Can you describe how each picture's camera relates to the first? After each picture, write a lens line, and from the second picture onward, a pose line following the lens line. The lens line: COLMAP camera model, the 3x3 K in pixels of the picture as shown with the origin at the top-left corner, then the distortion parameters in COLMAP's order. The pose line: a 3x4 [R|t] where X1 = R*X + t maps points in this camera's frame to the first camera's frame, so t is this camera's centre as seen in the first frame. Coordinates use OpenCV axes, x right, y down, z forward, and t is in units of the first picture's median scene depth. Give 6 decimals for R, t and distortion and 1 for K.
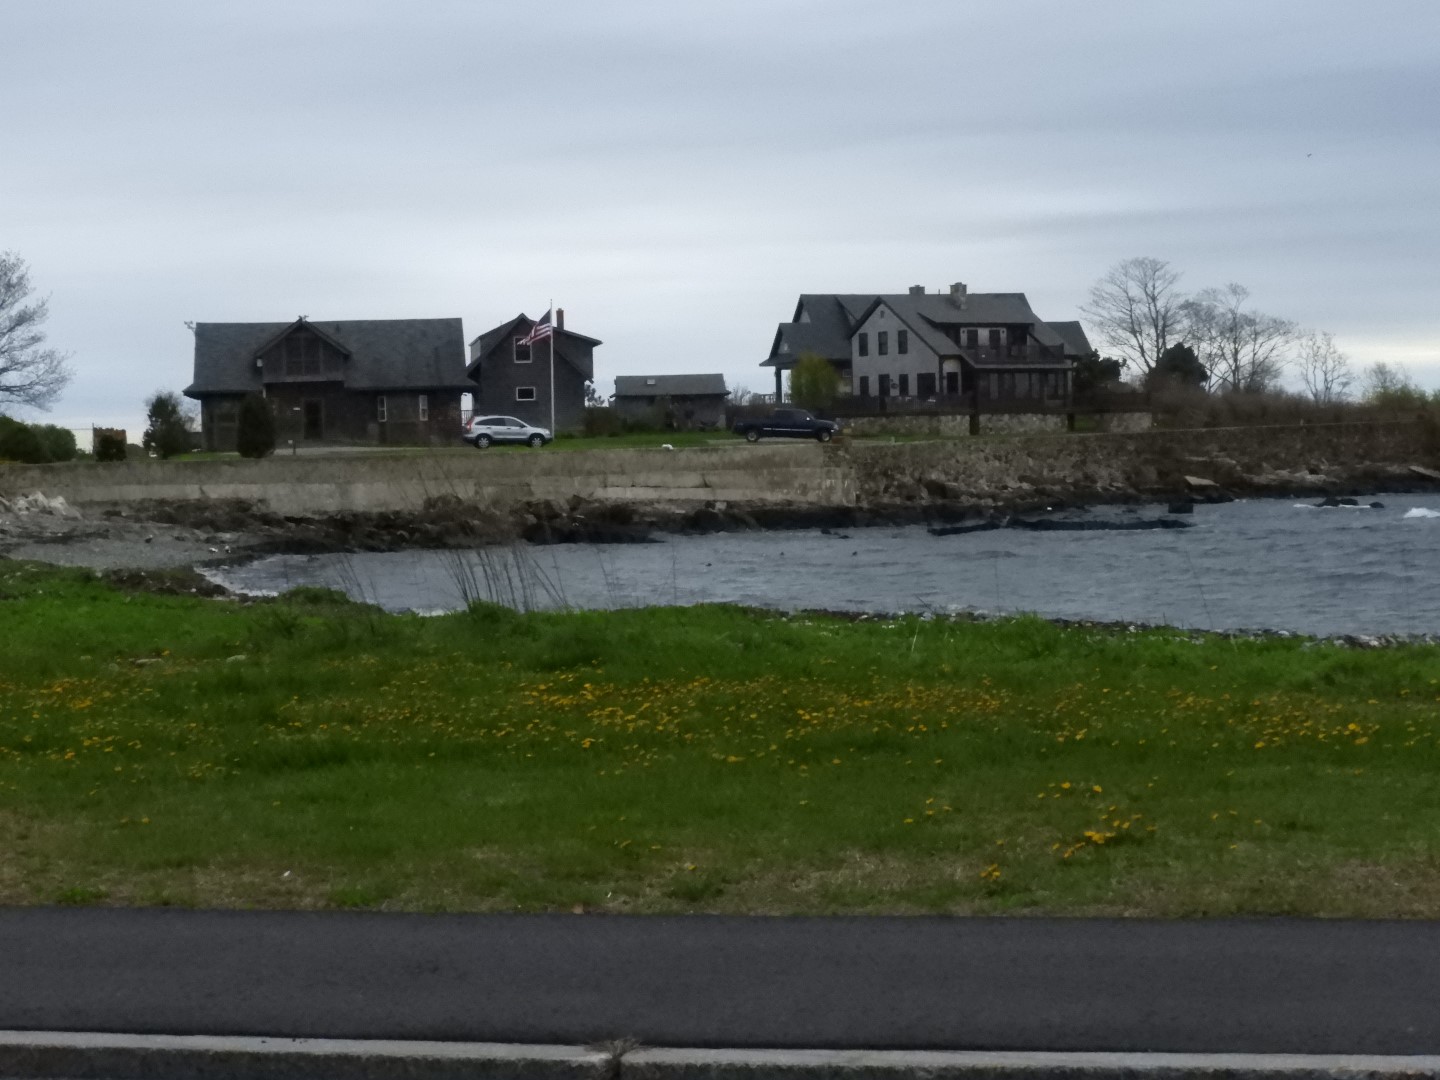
lens RADIAL K [[2955.9, 0, 723.2], [0, 2955.9, 540.4], [0, 0, 1]] dist [-0.105692, 0.000000]
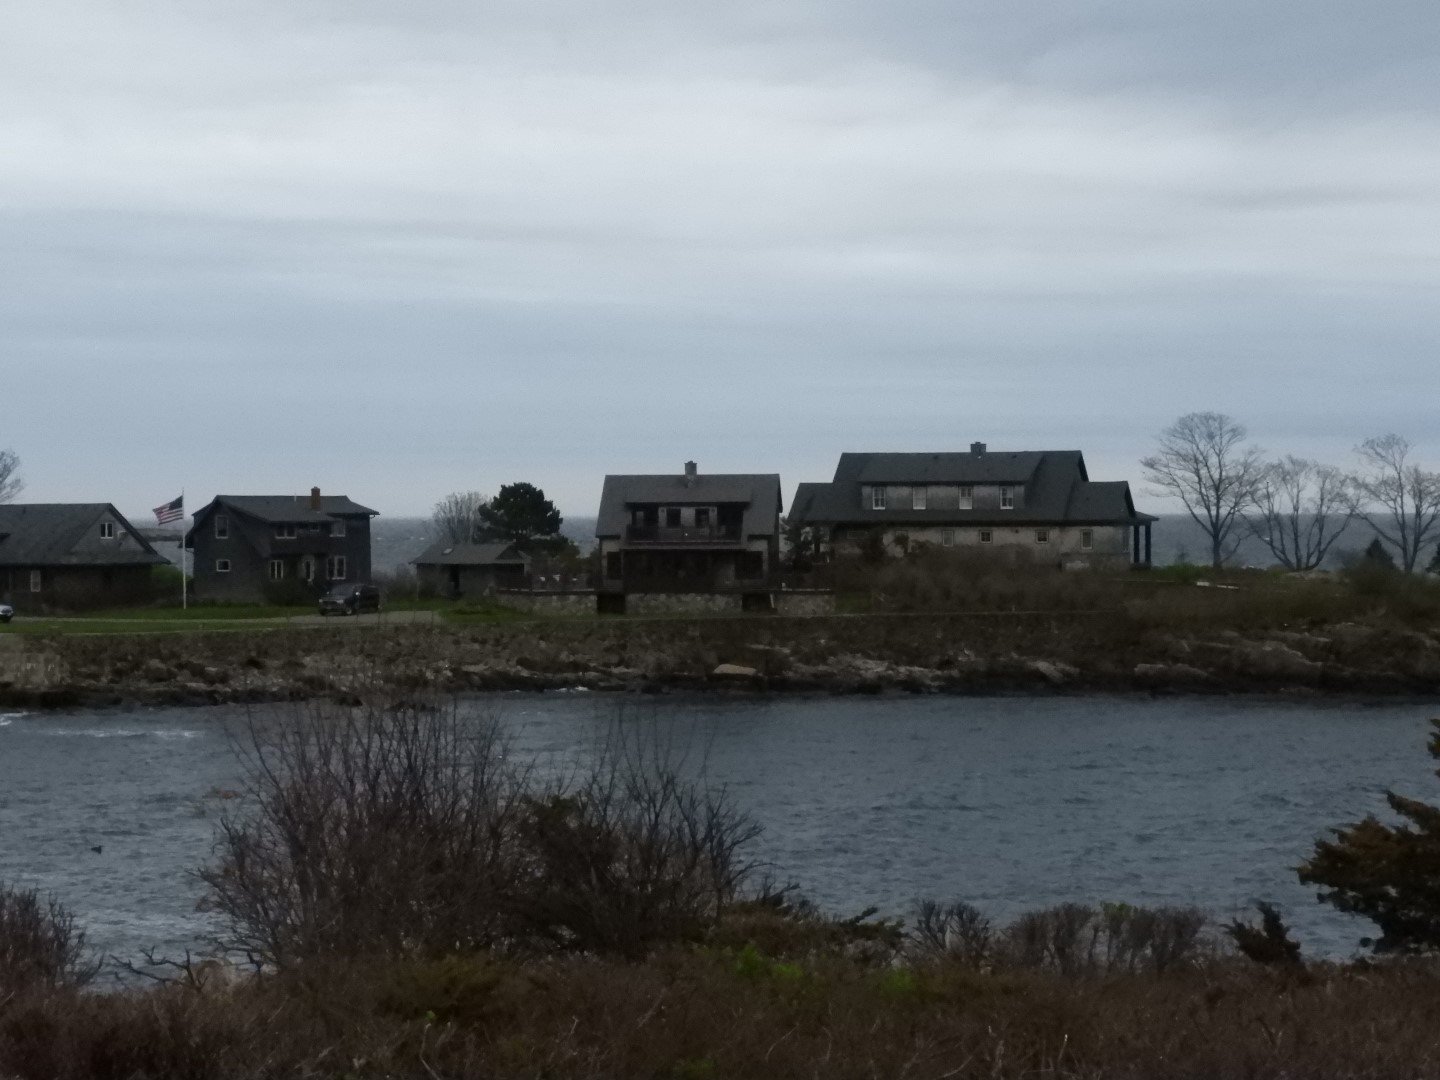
lens RADIAL K [[3573.4, 0, 720.1], [0, 3573.4, 542.9], [0, 0, 1]] dist [0.000190, 0.000000]
pose [[0.754139, 0.027149, -0.656154, 1.044152], [-0.034518, 0.999403, 0.001679, -0.071208], [0.655807, 0.021383, 0.754625, 0.083179]]
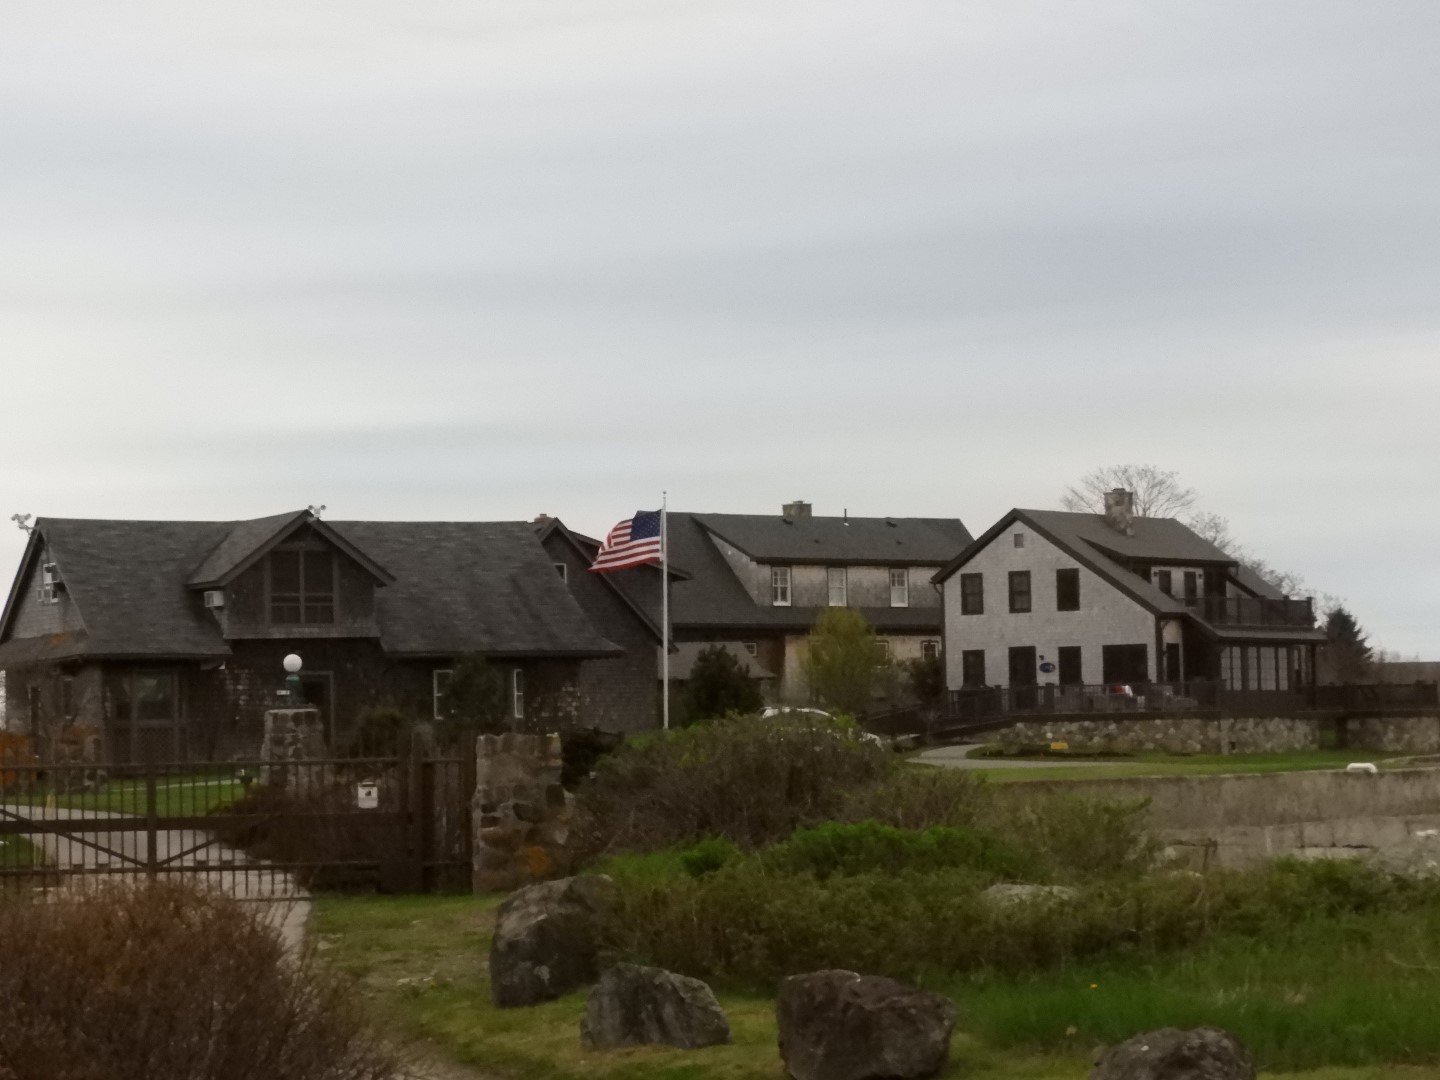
lens RADIAL K [[4266.9, 0, 717.7], [0, 4266.9, 540.2], [0, 0, 1]] dist [0.095989, 0.000000]
pose [[0.943694, 0.020105, 0.330209, -0.307783], [0.009859, 0.995999, -0.088817, -0.005488], [-0.330673, 0.087072, 0.939720, 0.290778]]
